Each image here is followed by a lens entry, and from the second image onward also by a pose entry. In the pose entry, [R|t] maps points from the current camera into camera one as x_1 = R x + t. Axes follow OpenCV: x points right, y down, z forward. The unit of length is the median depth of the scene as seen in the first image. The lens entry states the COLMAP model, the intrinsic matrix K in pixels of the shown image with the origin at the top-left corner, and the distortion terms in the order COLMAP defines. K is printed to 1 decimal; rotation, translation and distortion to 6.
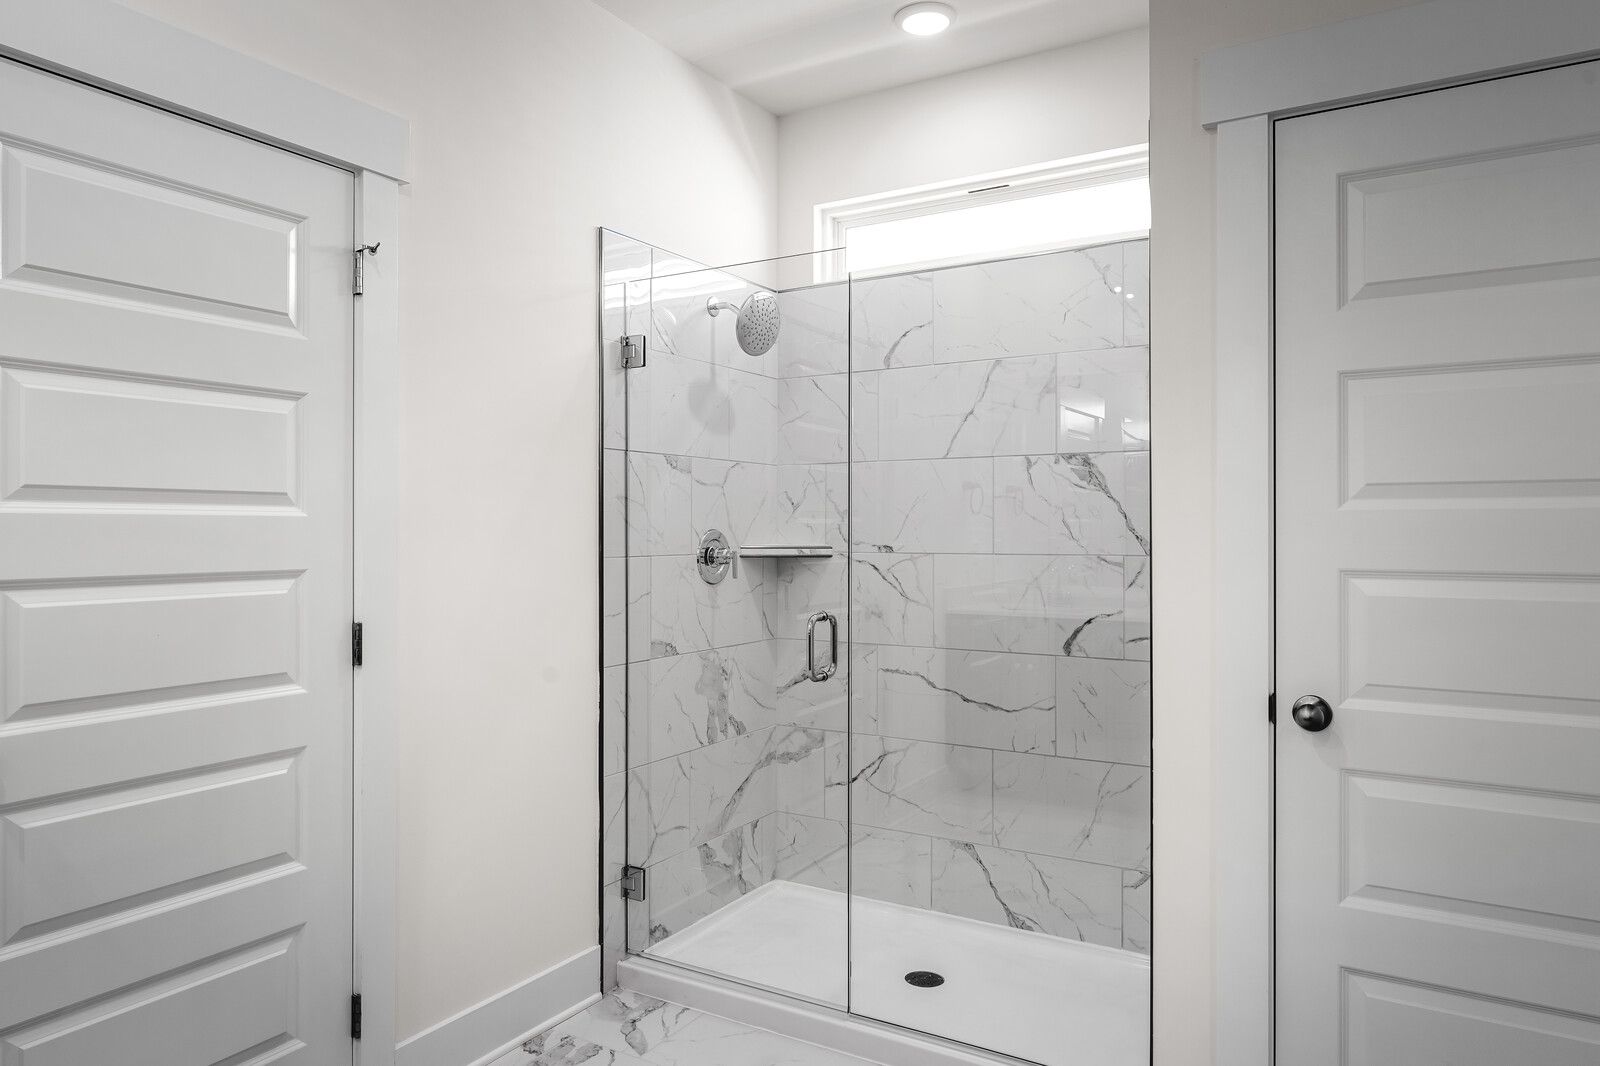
lens RADIAL K [[1020.2, 0, 800.0], [0, 1020.2, 533.0], [0, 0, 1]] dist [-0.017408, 0.000393]
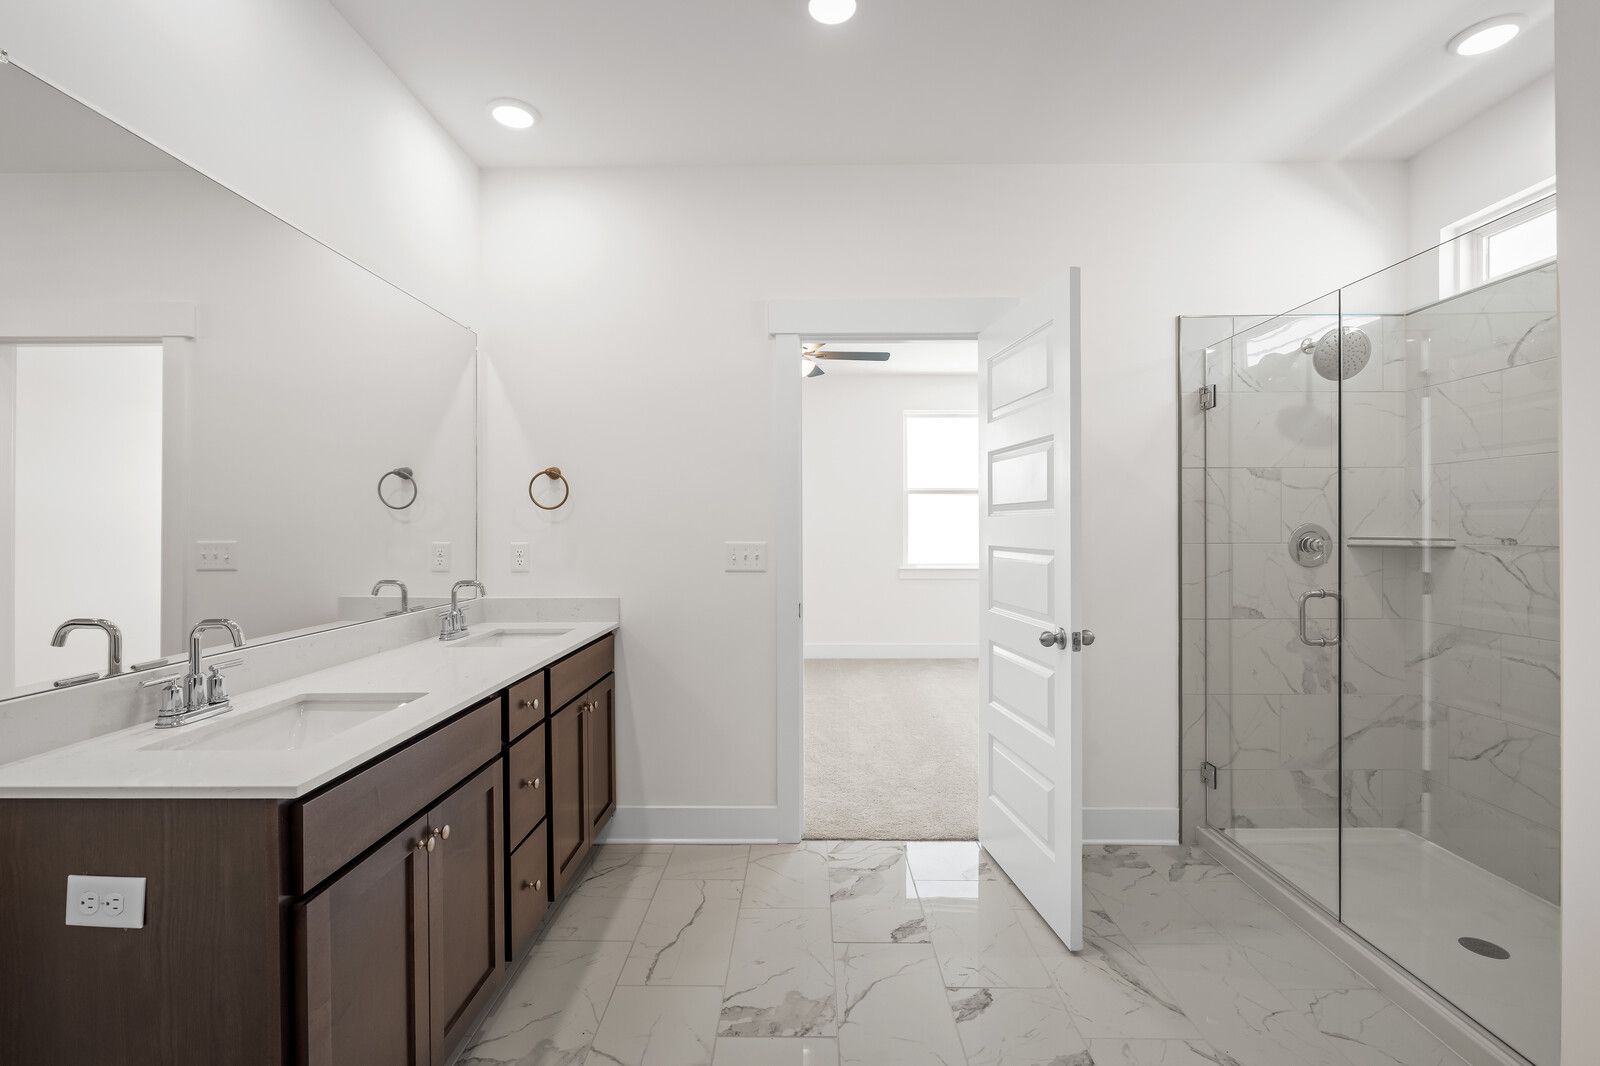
lens RADIAL K [[737.9, 0, 800.1], [0, 737.9, 539.6], [0, 0, 1]] dist [0.000995, 0.000152]
pose [[0.508710, 0.016369, -0.860782, 0.398946], [0.002186, 0.999791, 0.020304, -0.003690], [0.860935, -0.012211, 0.508568, -0.002561]]
